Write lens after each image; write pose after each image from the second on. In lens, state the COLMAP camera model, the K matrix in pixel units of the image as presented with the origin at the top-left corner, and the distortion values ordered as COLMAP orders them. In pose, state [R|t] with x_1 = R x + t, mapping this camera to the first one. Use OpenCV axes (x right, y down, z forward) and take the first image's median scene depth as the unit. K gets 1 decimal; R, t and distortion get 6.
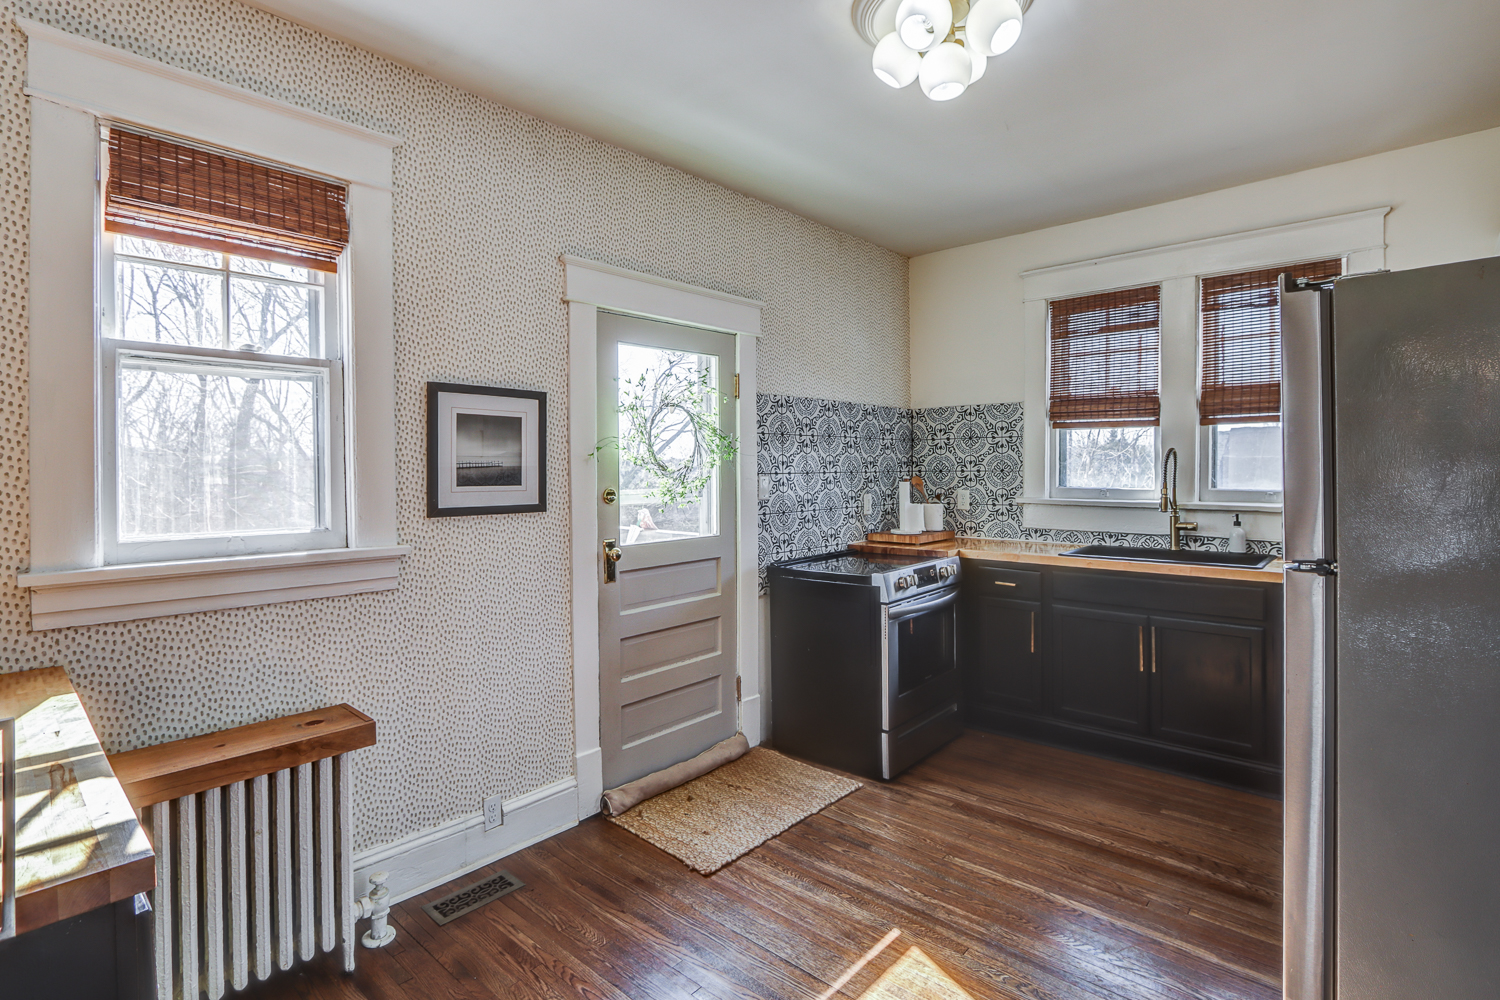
lens RADIAL K [[723.3, 0, 742.0], [0, 723.3, 471.3], [0, 0, 1]] dist [-0.022328, 0.004145]
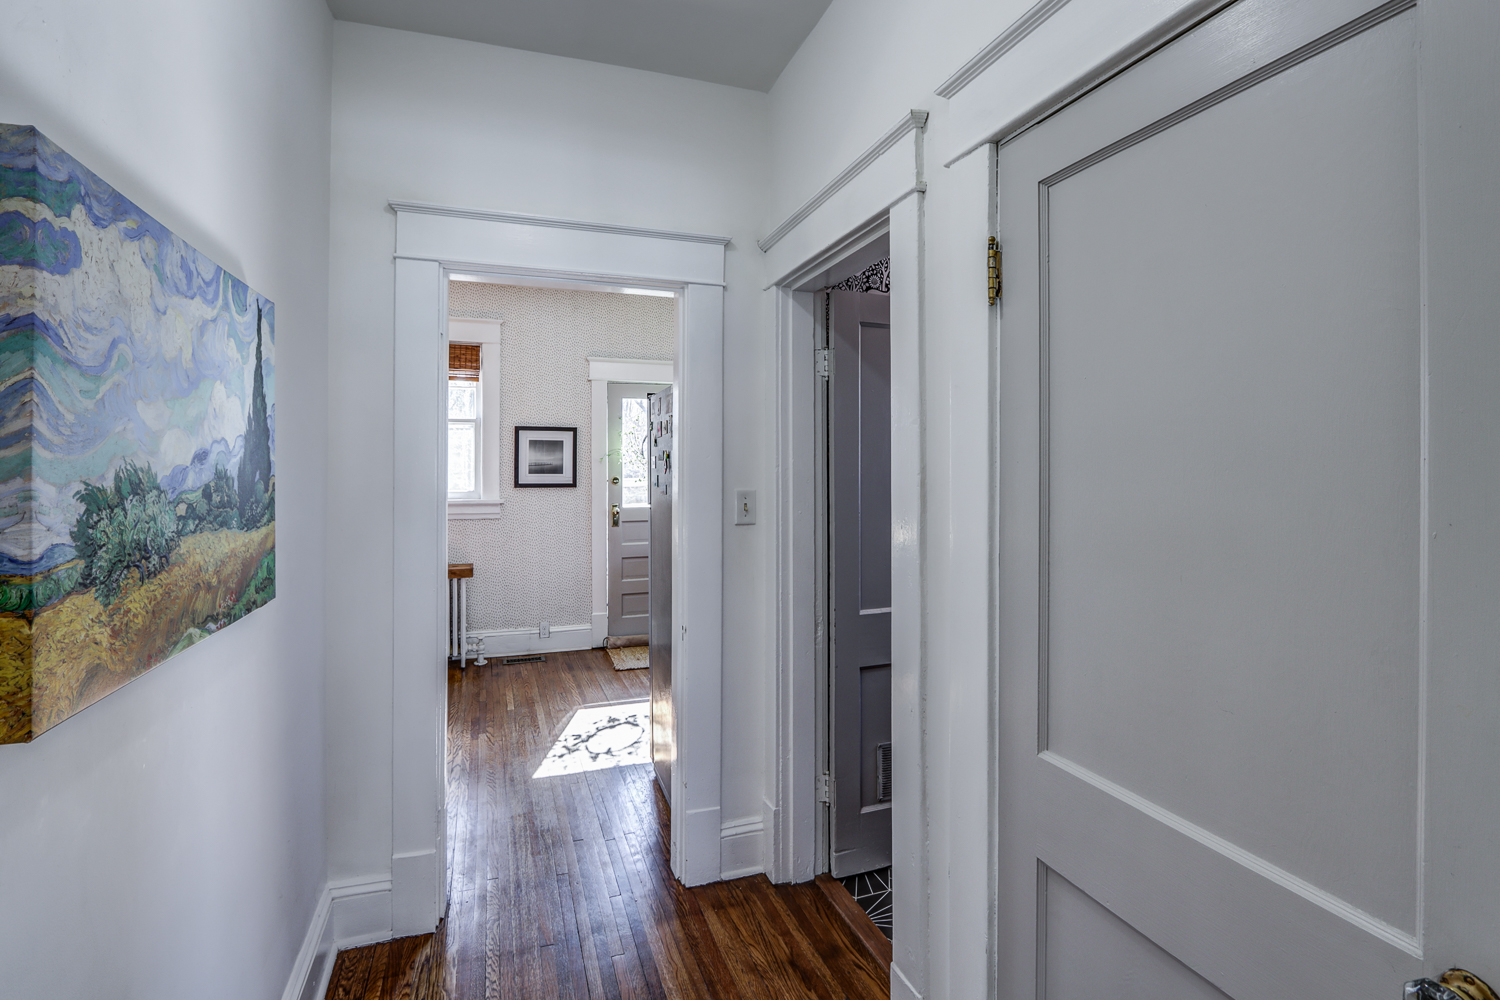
lens RADIAL K [[723.3, 0, 720.2], [0, 723.3, 463.2], [0, 0, 1]] dist [-0.022328, 0.004145]
pose [[0.865845, 0.003785, -0.500298, 0.850362], [-0.007937, 0.999949, -0.006171, -0.001238], [0.500249, 0.009314, 0.865831, -0.421843]]
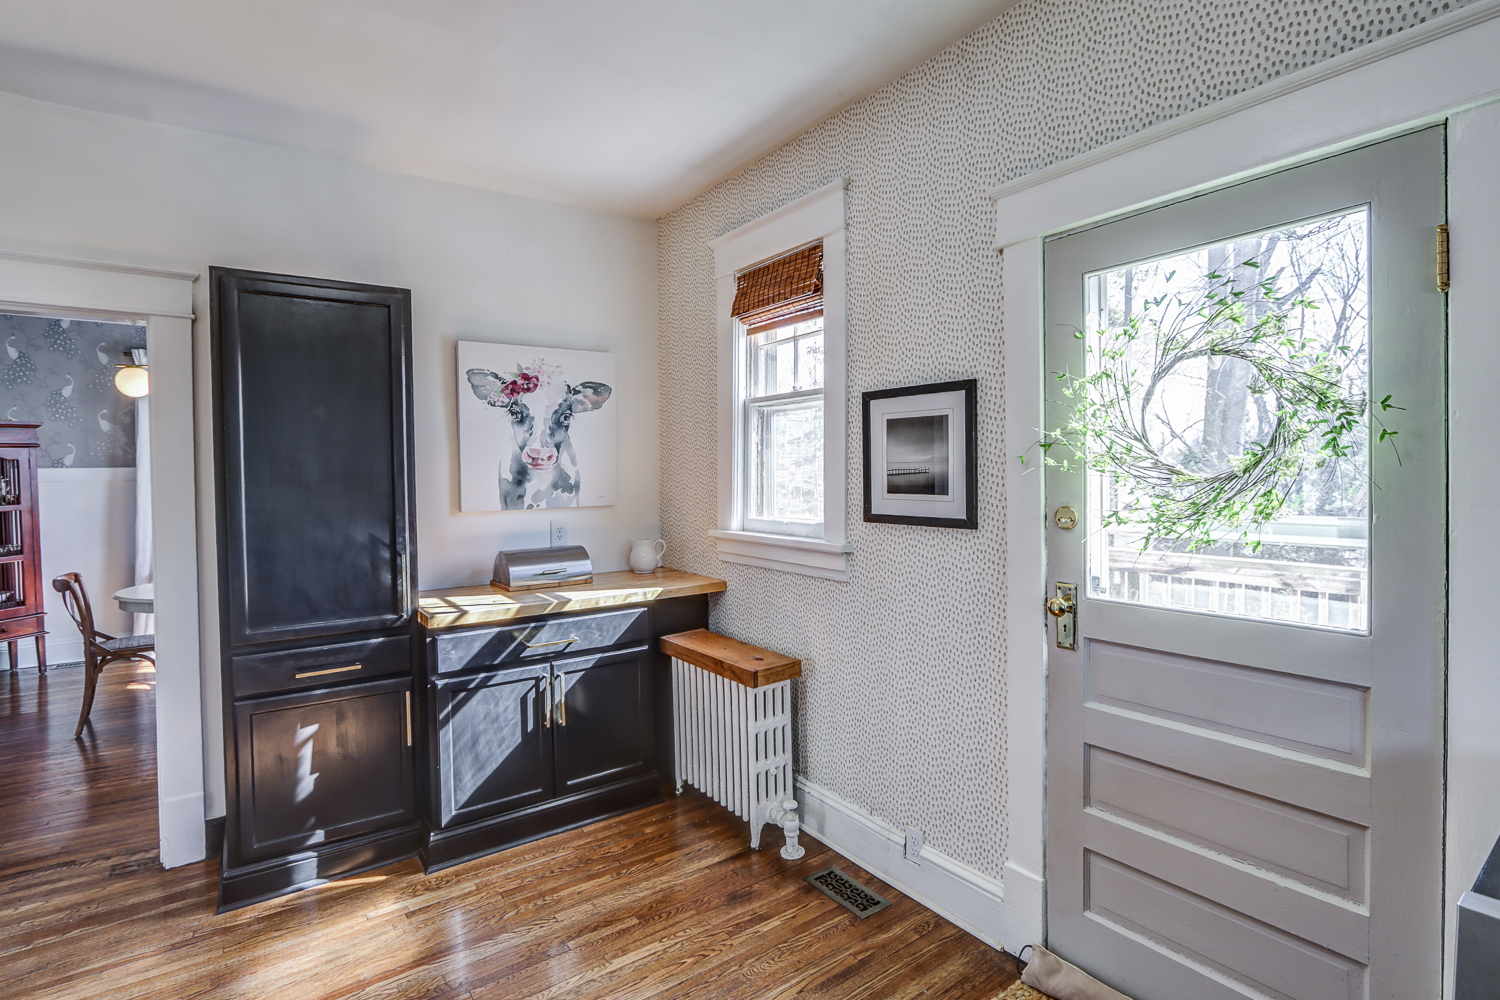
lens RADIAL K [[723.3, 0, 738.4], [0, 723.3, 487.5], [0, 0, 1]] dist [-0.022328, 0.004145]
pose [[-0.209338, 0.030027, -0.977382, 0.442248], [0.009234, 0.999545, 0.028731, -0.012527], [0.977800, -0.003011, -0.209520, 0.724197]]
